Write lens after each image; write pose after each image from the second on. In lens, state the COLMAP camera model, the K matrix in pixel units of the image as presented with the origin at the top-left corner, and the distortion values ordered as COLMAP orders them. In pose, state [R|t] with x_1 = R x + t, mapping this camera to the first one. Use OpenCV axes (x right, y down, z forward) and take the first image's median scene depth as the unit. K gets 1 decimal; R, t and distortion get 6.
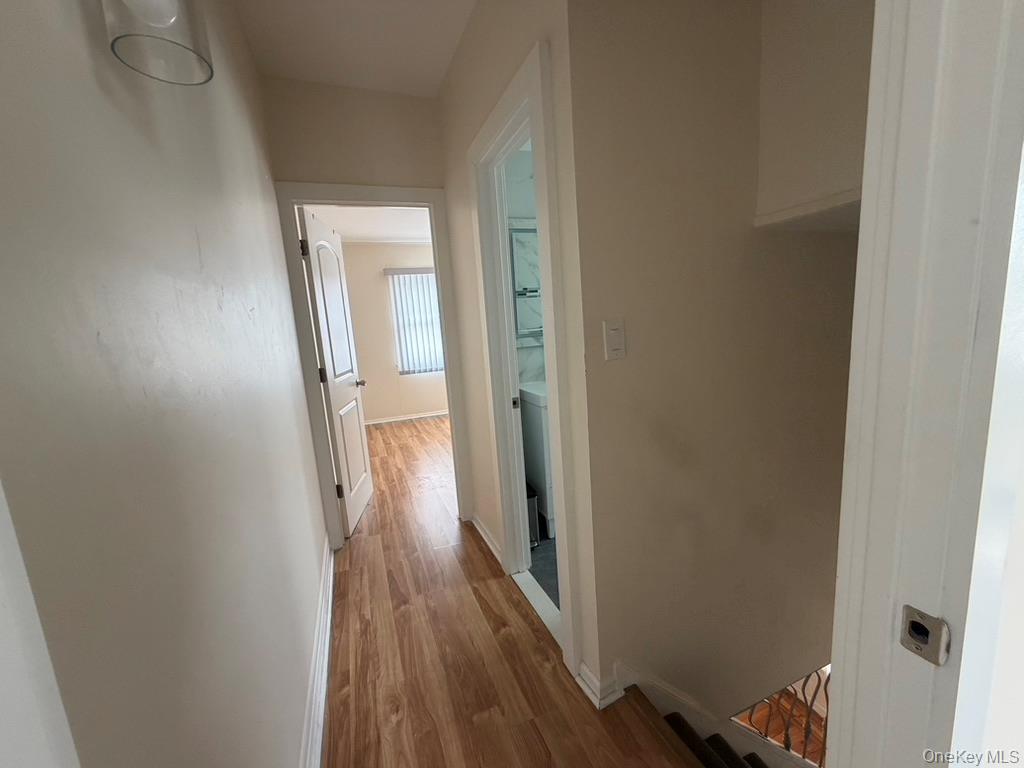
lens RADIAL K [[409.8, 0, 506.6], [0, 409.8, 384.2], [0, 0, 1]] dist [0.000277, 0.000392]
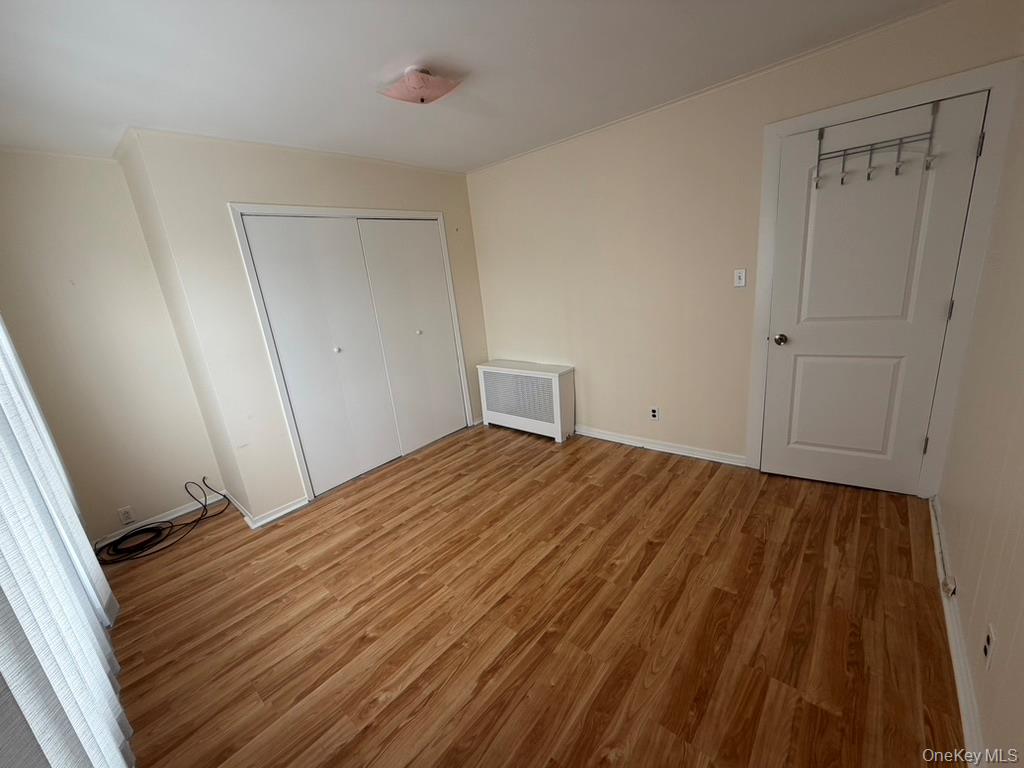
lens RADIAL K [[409.8, 0, 506.6], [0, 409.8, 384.2], [0, 0, 1]] dist [0.000277, 0.000392]
pose [[-0.449229, -0.114165, 0.886092, -0.428158], [0.280521, 0.923620, 0.261218, -0.182446], [-0.848234, 0.365914, -0.382891, 1.129681]]
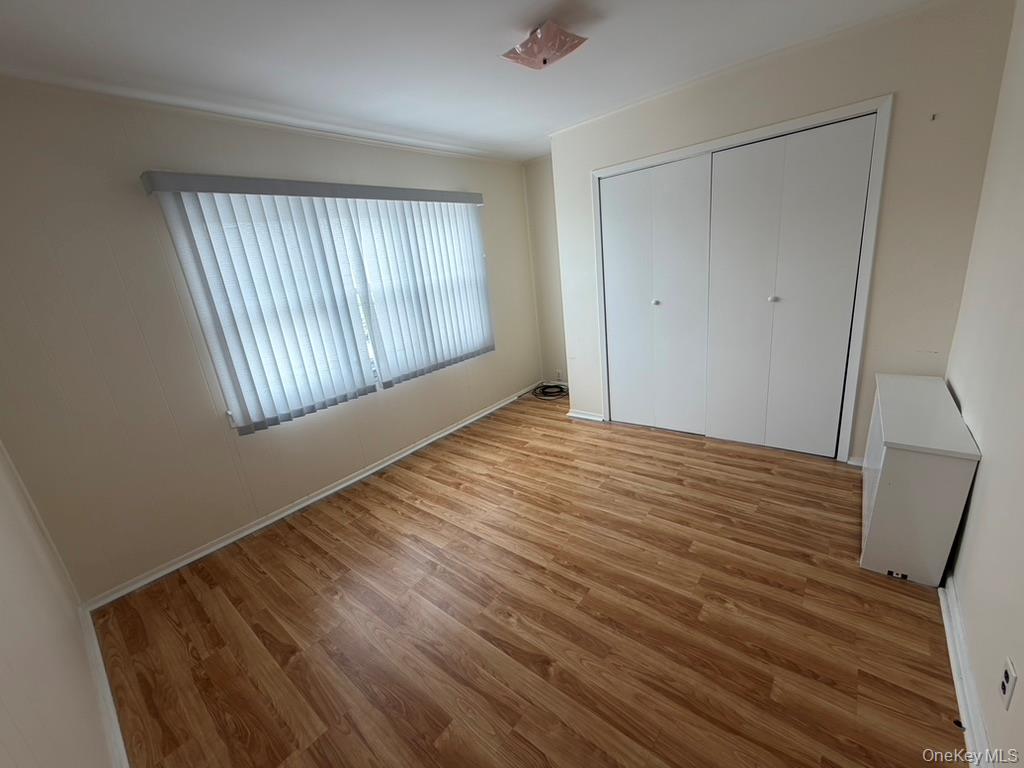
lens RADIAL K [[409.8, 0, 506.6], [0, 409.8, 384.2], [0, 0, 1]] dist [0.000277, 0.000392]
pose [[0.876967, -0.158269, 0.453740, -0.250017], [0.123921, 0.986755, 0.104681, -0.105825], [-0.464298, -0.035574, 0.884964, 0.604301]]
